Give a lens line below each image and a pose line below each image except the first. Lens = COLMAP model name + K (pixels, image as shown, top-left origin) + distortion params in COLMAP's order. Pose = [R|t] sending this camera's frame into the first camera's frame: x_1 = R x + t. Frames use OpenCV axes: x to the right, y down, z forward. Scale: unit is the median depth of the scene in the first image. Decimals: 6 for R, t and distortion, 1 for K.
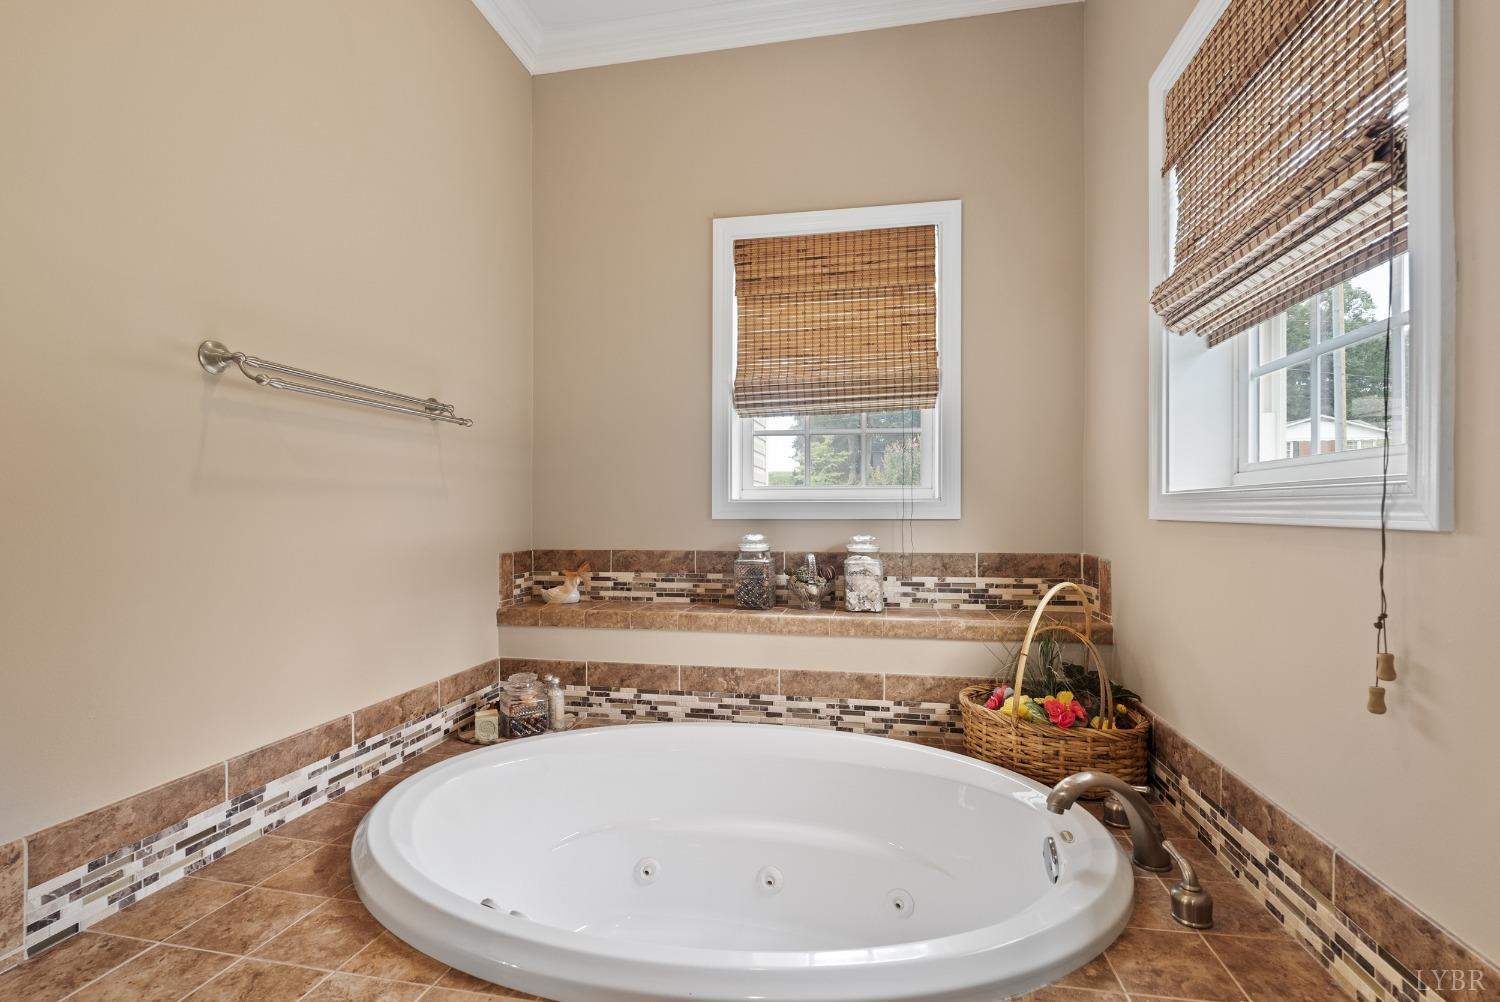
lens RADIAL K [[665.9, 0, 761.4], [0, 665.9, 510.6], [0, 0, 1]] dist [-0.004994, -0.000189]
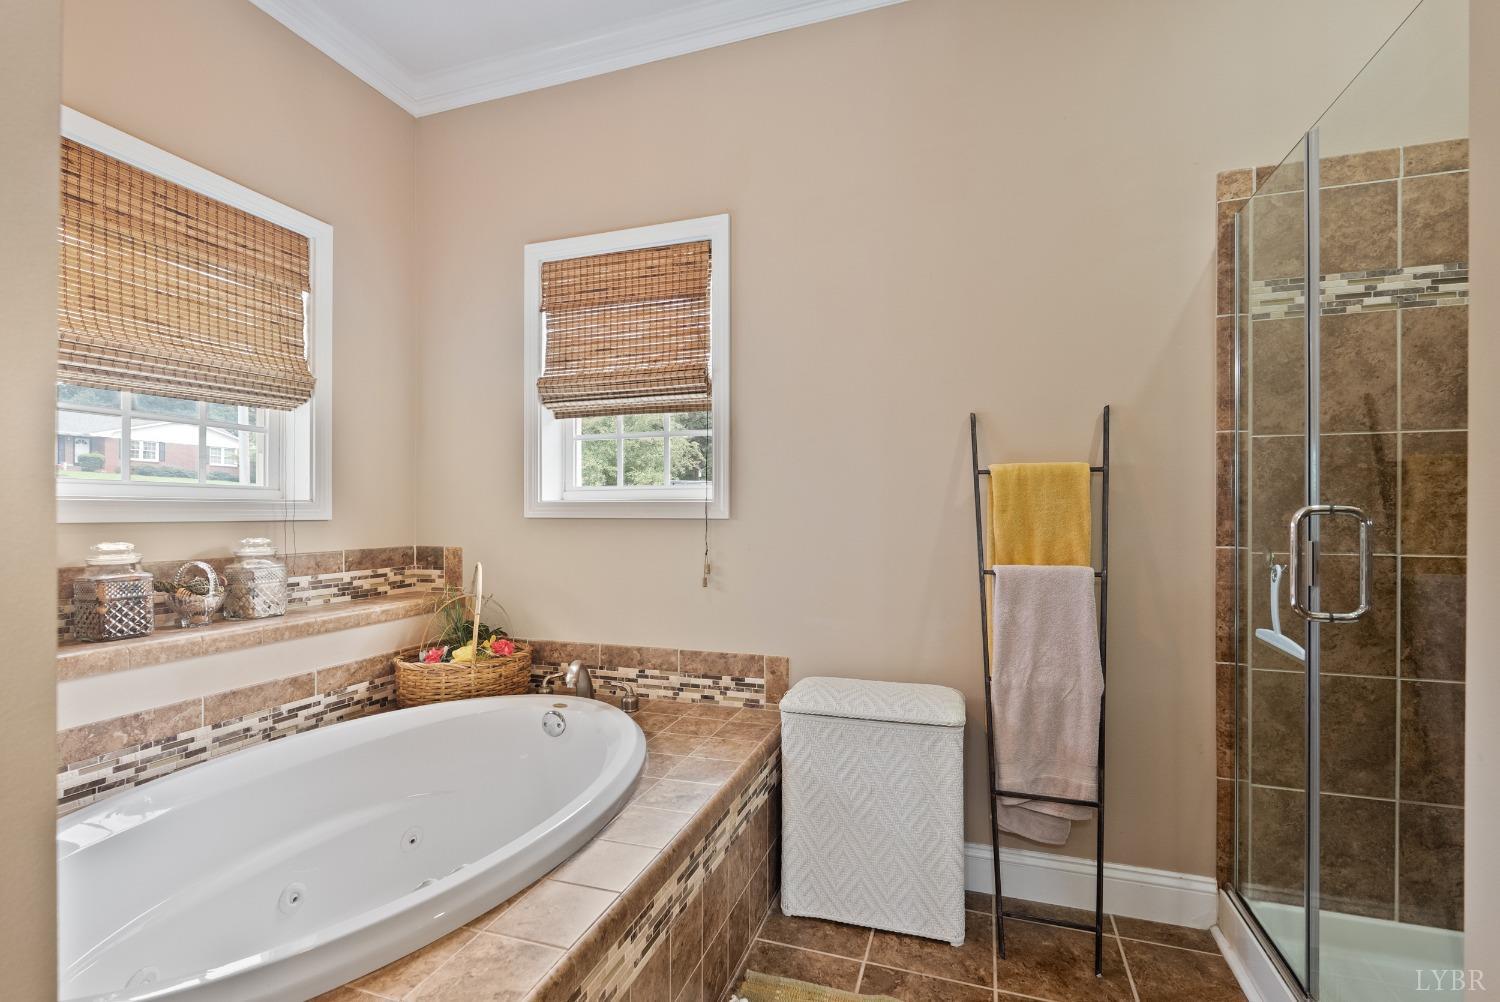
lens RADIAL K [[665.9, 0, 752.6], [0, 665.9, 513.6], [0, 0, 1]] dist [-0.004994, -0.000189]
pose [[0.139252, -0.000339, 0.990257, -0.697856], [0.001172, 0.999999, 0.000178, 0.003109], [-0.990256, 0.001136, 0.139253, 0.173794]]
